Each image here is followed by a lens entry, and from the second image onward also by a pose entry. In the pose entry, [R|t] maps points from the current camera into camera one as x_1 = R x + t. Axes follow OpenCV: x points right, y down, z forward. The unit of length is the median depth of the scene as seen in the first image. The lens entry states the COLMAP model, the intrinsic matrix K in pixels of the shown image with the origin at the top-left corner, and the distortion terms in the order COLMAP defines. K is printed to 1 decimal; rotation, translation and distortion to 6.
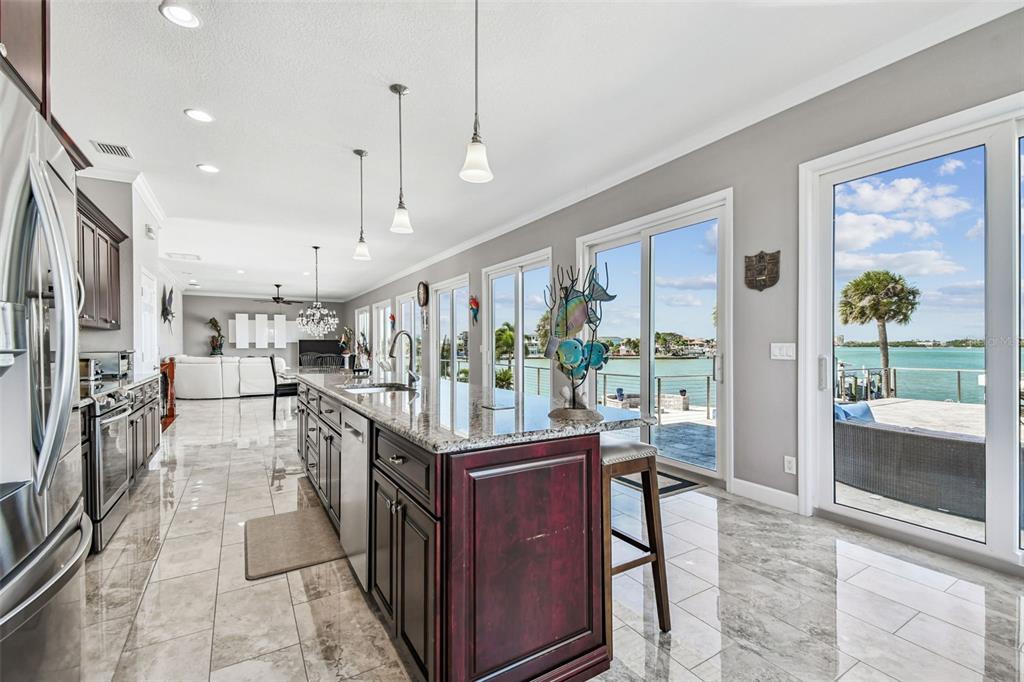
lens RADIAL K [[437.2, 0, 511.3], [0, 437.2, 349.7], [0, 0, 1]] dist [0.043522, -0.023470]
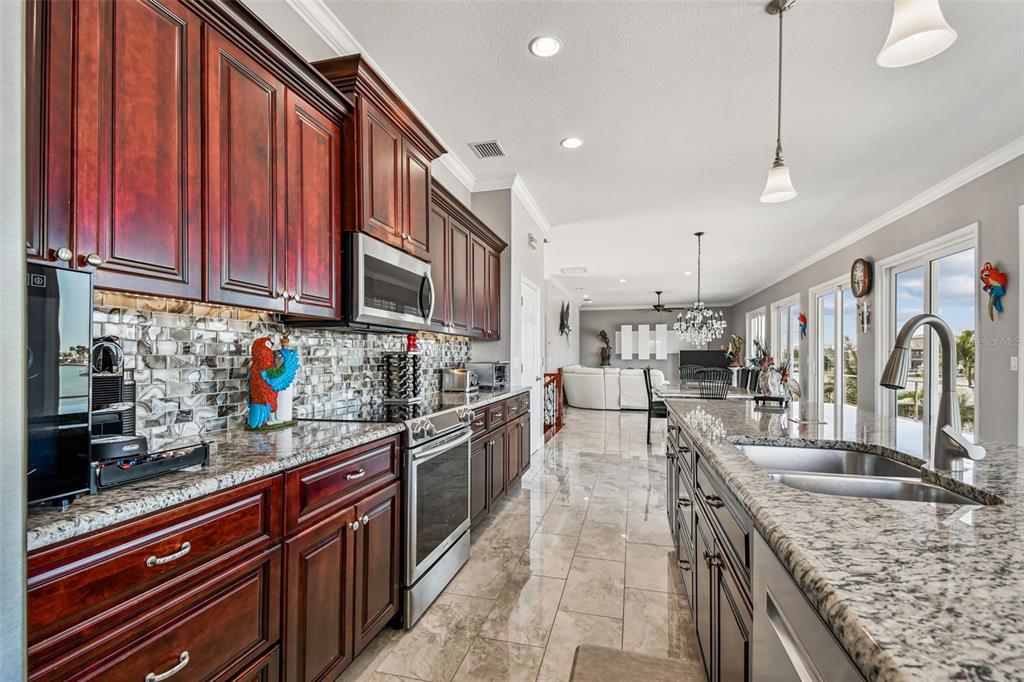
lens RADIAL K [[450.8, 0, 513.2], [0, 450.8, 359.1], [0, 0, 1]] dist [0.057858, -0.034003]
pose [[0.691853, 0.004972, -0.722021, -0.062297], [-0.008116, 0.999967, -0.000892, -0.001173], [0.721993, 0.006477, 0.691870, 0.149606]]
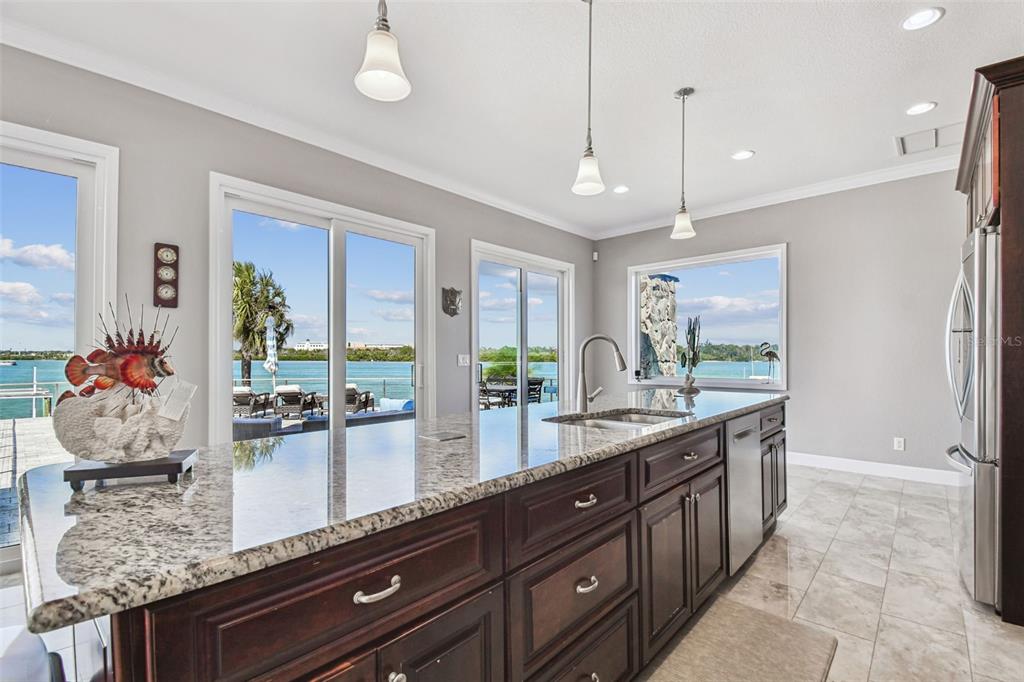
lens RADIAL K [[458.2, 0, 508.3], [0, 458.2, 356.7], [0, 0, 1]] dist [0.001417, -0.013244]
pose [[-0.272696, 0.005100, 0.962087, -0.282093], [0.010468, 0.999942, -0.002334, -0.001619], [-0.962043, 0.009435, -0.272734, 0.411966]]
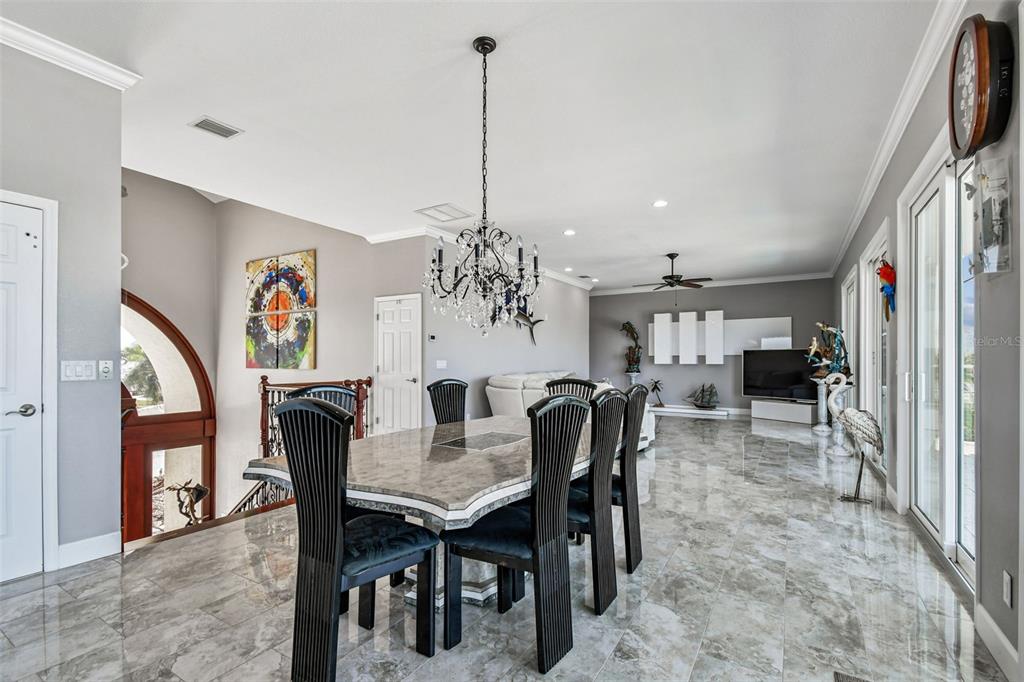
lens RADIAL K [[462.3, 0, 509.9], [0, 462.3, 355.1], [0, 0, 1]] dist [0.001689, -0.010825]
pose [[0.452422, -0.007611, -0.891771, -0.113503], [-0.011775, 0.999825, -0.014506, -0.005422], [0.891726, 0.017064, 0.452254, 0.708517]]
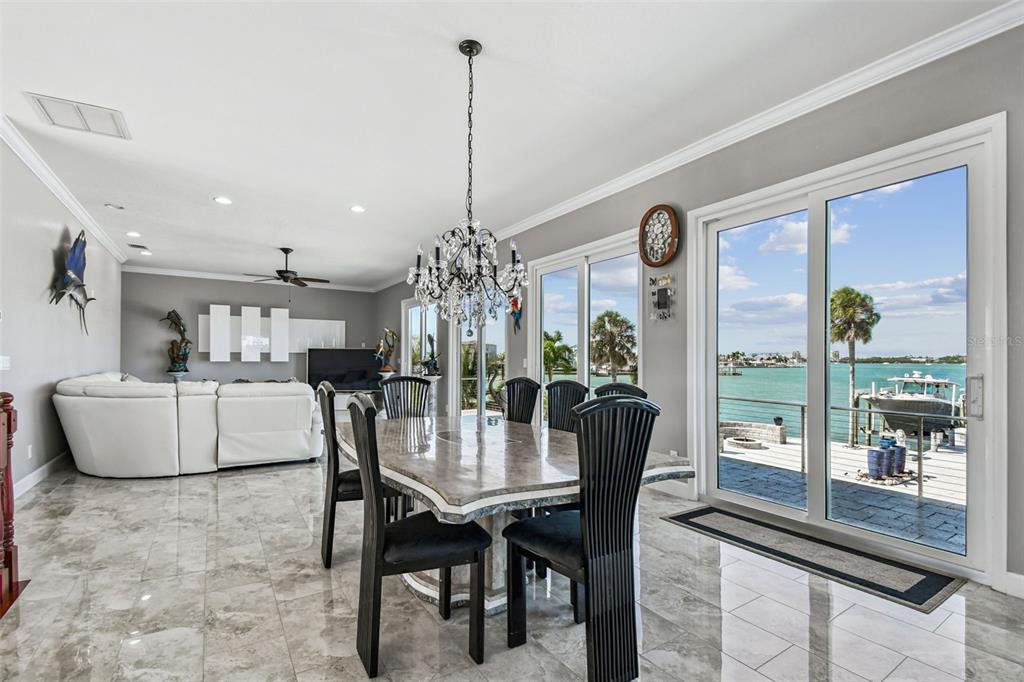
lens RADIAL K [[462.3, 0, 509.9], [0, 462.3, 355.1], [0, 0, 1]] dist [0.001689, -0.010825]
pose [[0.999732, 0.007289, 0.021975, -0.334949], [-0.006840, 0.999768, -0.020446, -0.002408], [-0.022118, 0.020290, 0.999549, 0.536119]]
